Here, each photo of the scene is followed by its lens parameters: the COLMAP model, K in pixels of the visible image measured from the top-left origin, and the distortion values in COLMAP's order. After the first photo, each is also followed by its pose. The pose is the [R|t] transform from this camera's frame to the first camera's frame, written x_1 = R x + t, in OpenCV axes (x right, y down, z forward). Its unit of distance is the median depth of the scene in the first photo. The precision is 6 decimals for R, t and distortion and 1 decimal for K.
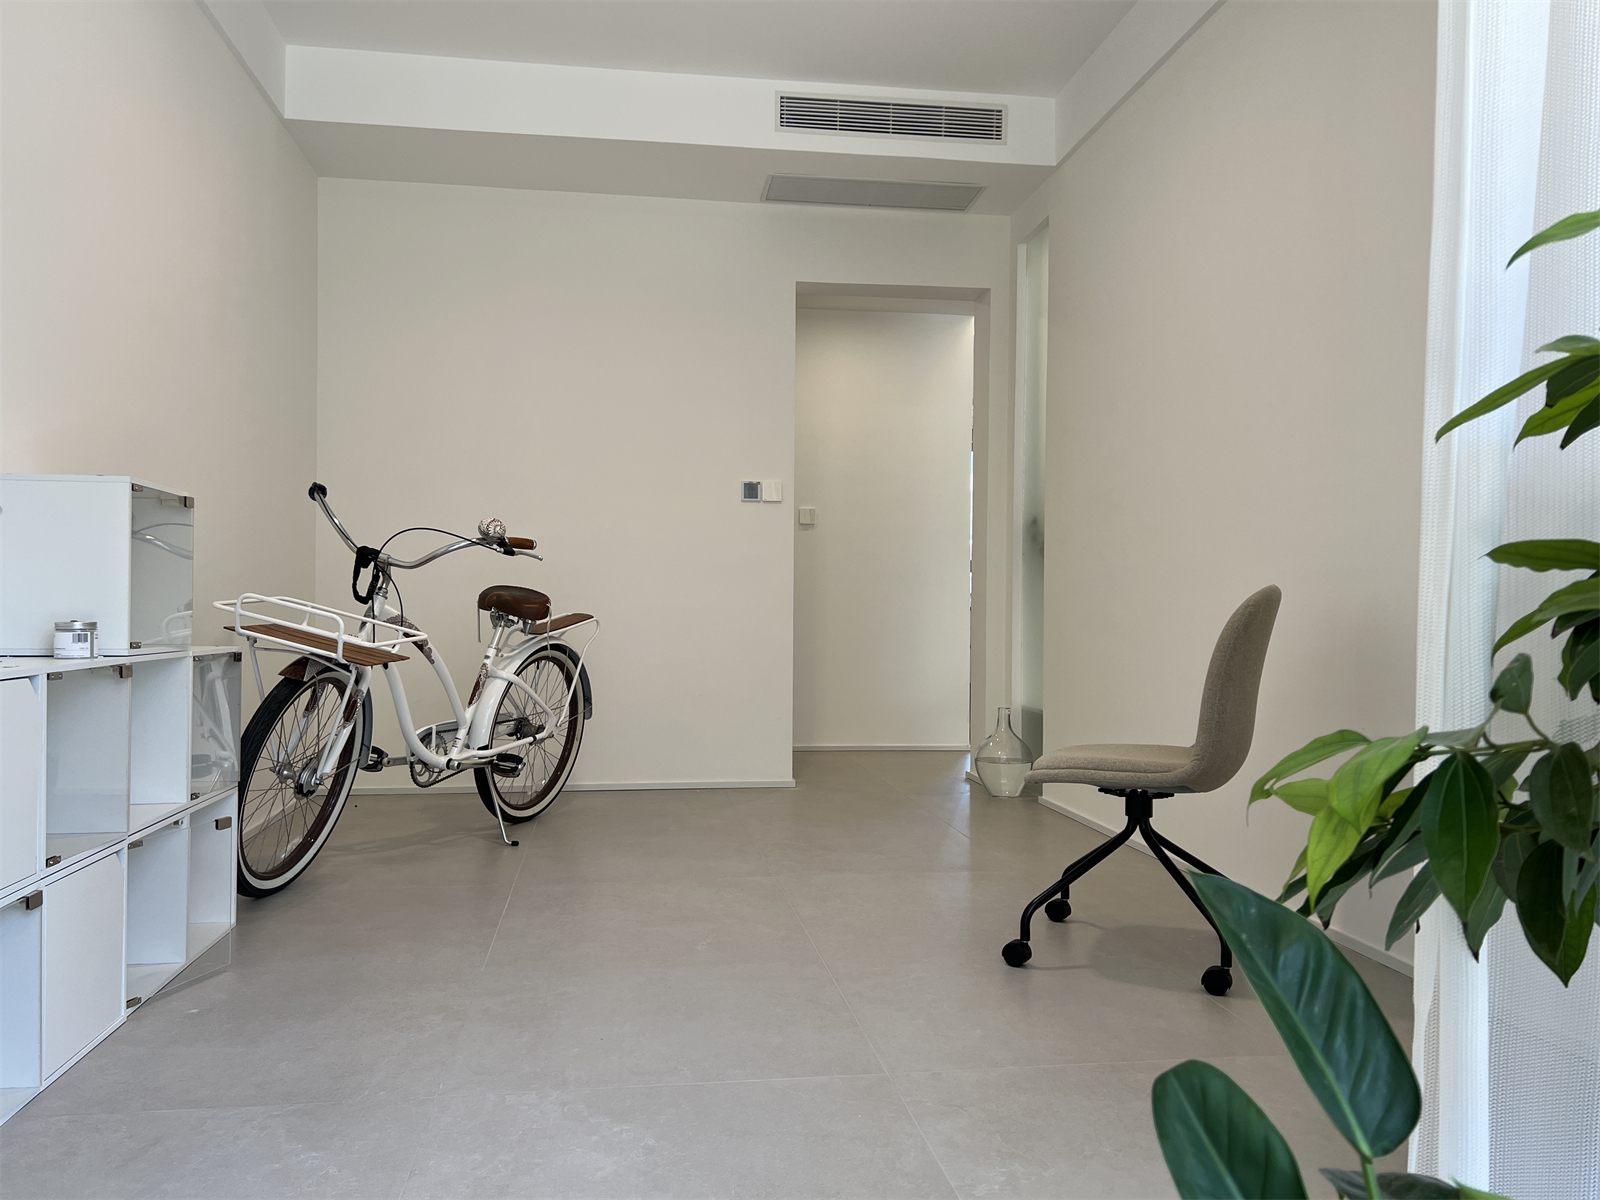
lens RADIAL K [[1225.0, 0, 800.0], [0, 1225.0, 600.0], [0, 0, 1]] dist [-0.038489, -0.002290]
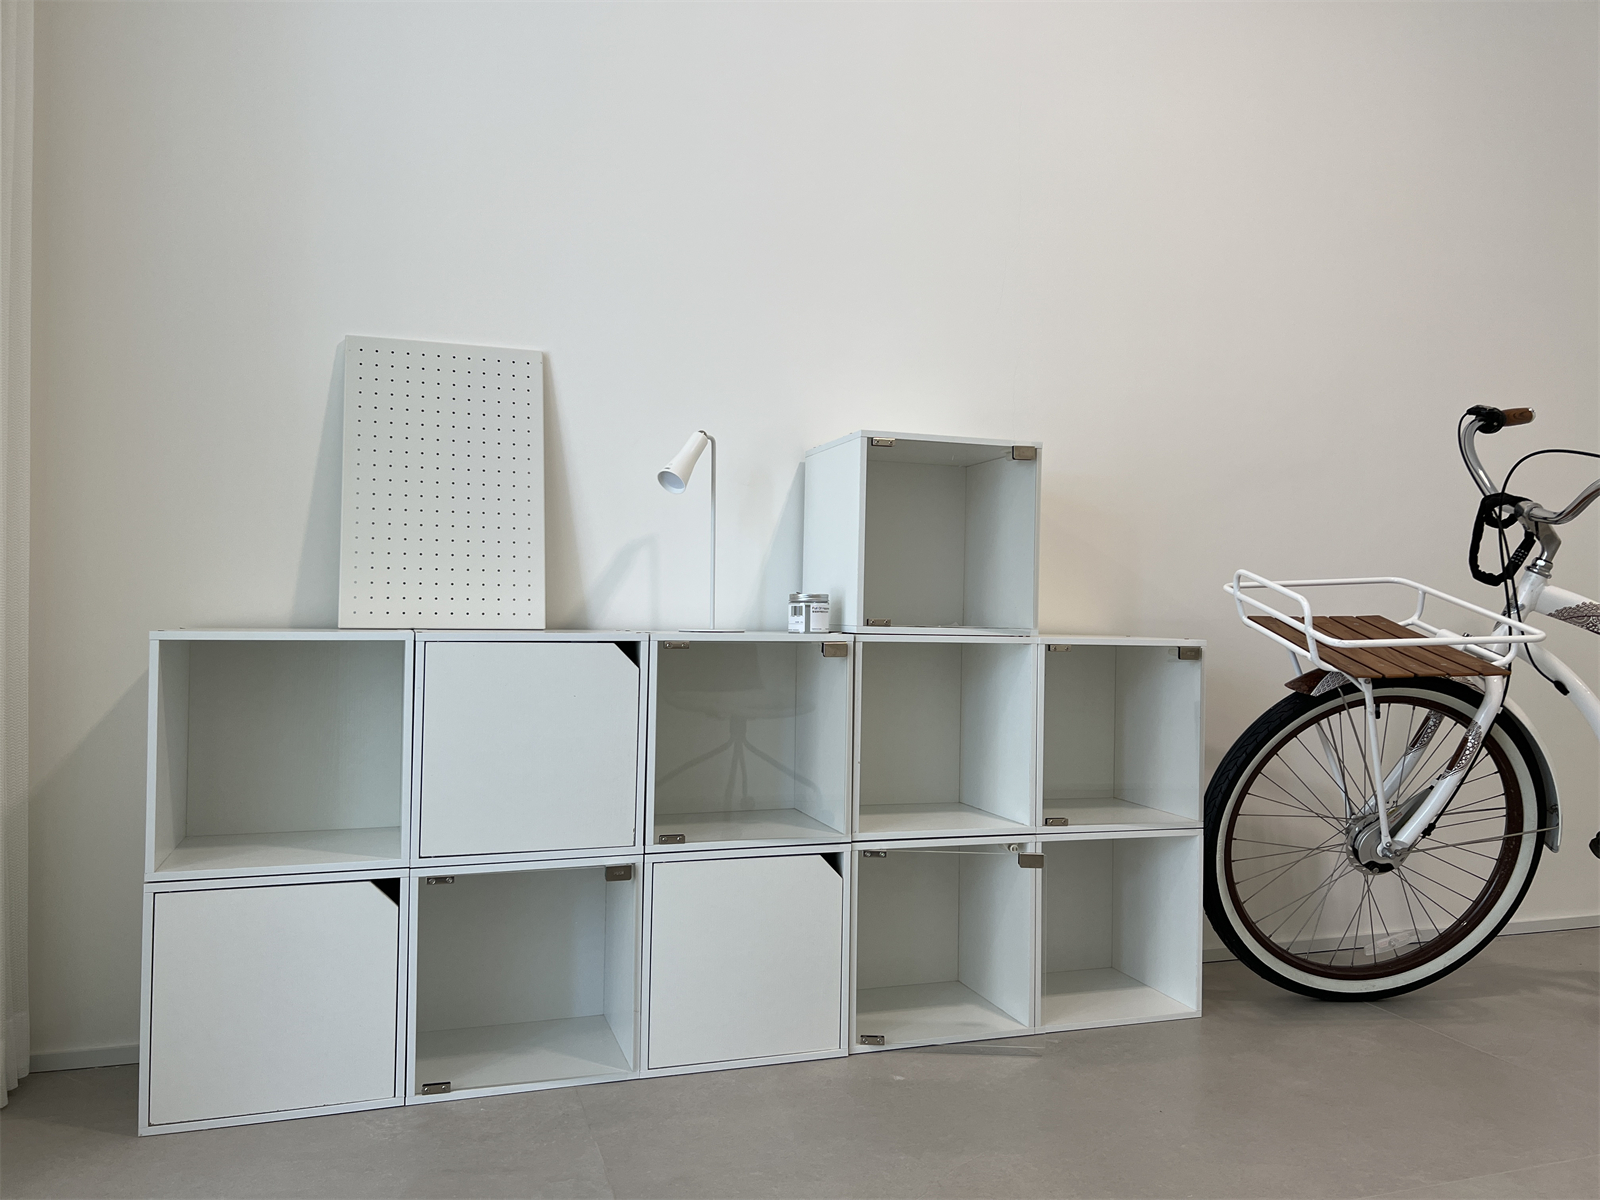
lens RADIAL K [[1183.6, 0, 800.0], [0, 1183.6, 600.0], [0, 0, 1]] dist [0.054054, -0.073533]
pose [[0.160450, -0.014442, -0.986938, 0.177766], [-0.010723, 0.999808, -0.016374, 0.022864], [0.986986, 0.013210, 0.160265, 0.516911]]
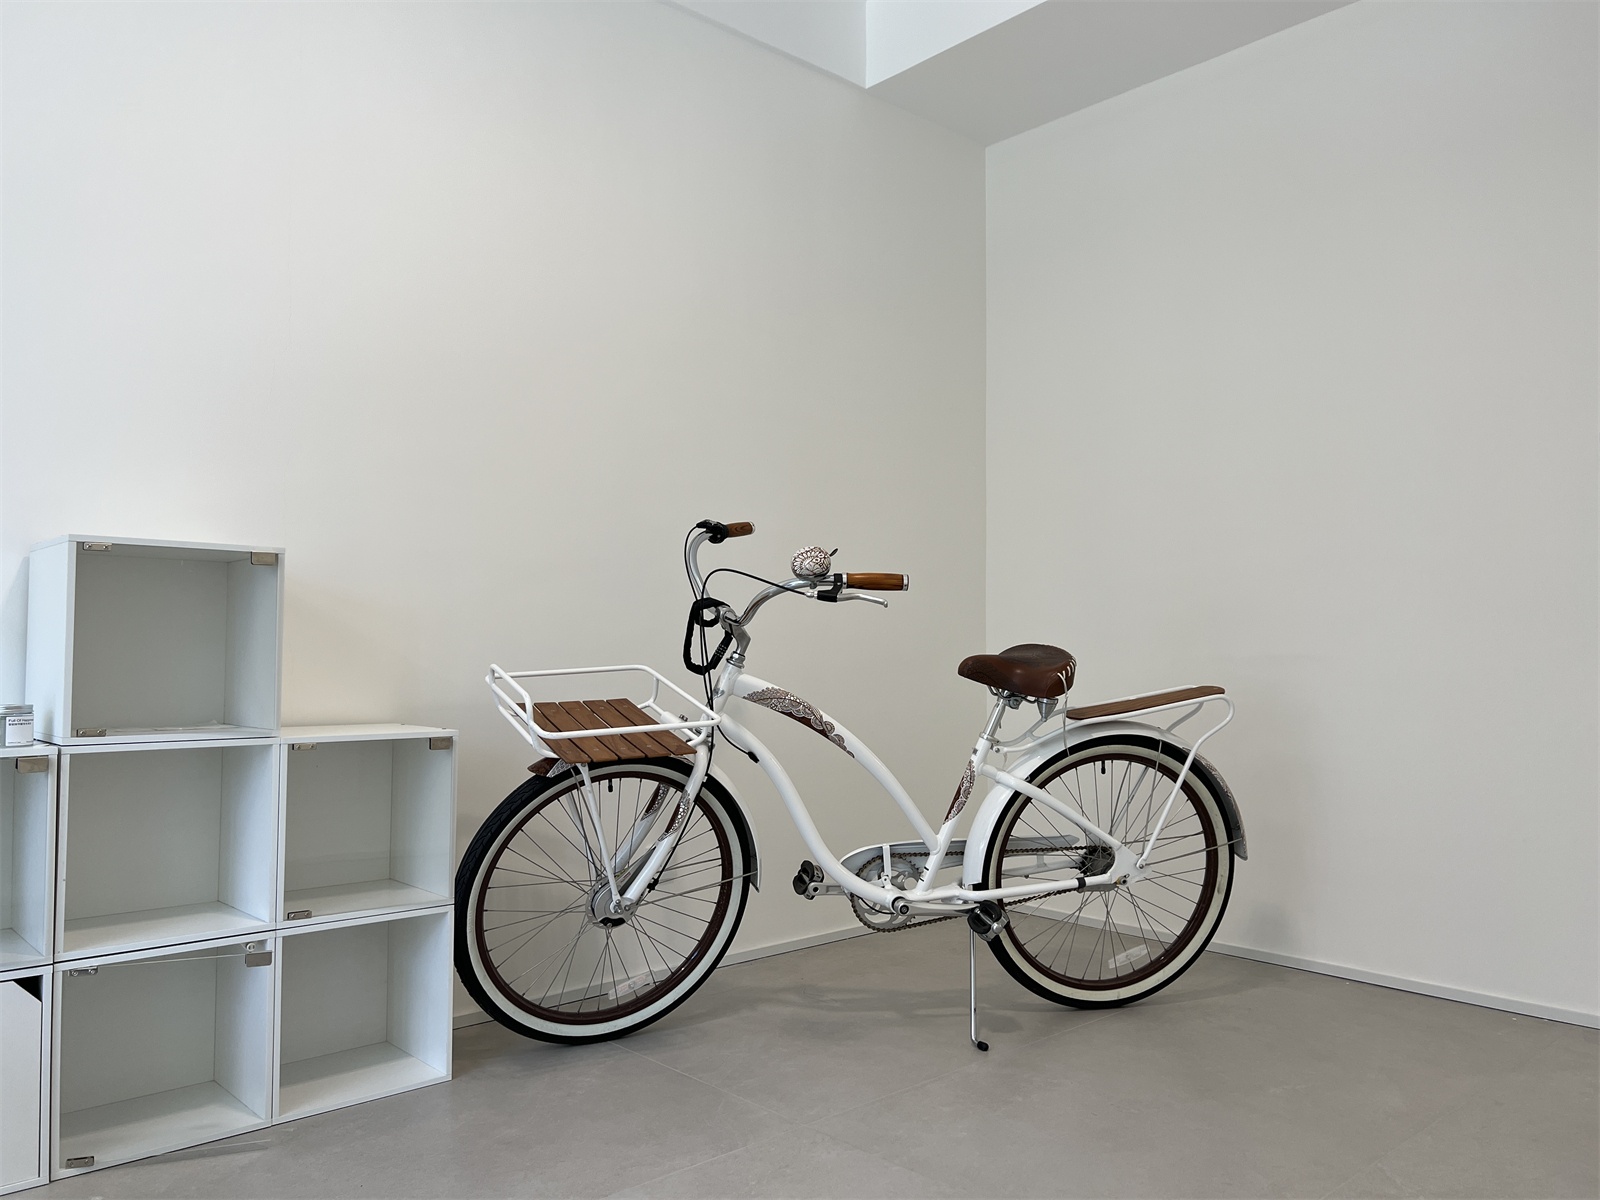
lens RADIAL K [[1183.6, 0, 800.0], [0, 1183.6, 600.0], [0, 0, 1]] dist [0.054054, -0.073533]
pose [[0.541850, -0.040708, -0.839489, 0.270938], [0.006242, 0.998994, -0.044414, -0.009501], [0.840452, 0.018825, 0.541559, 0.614275]]
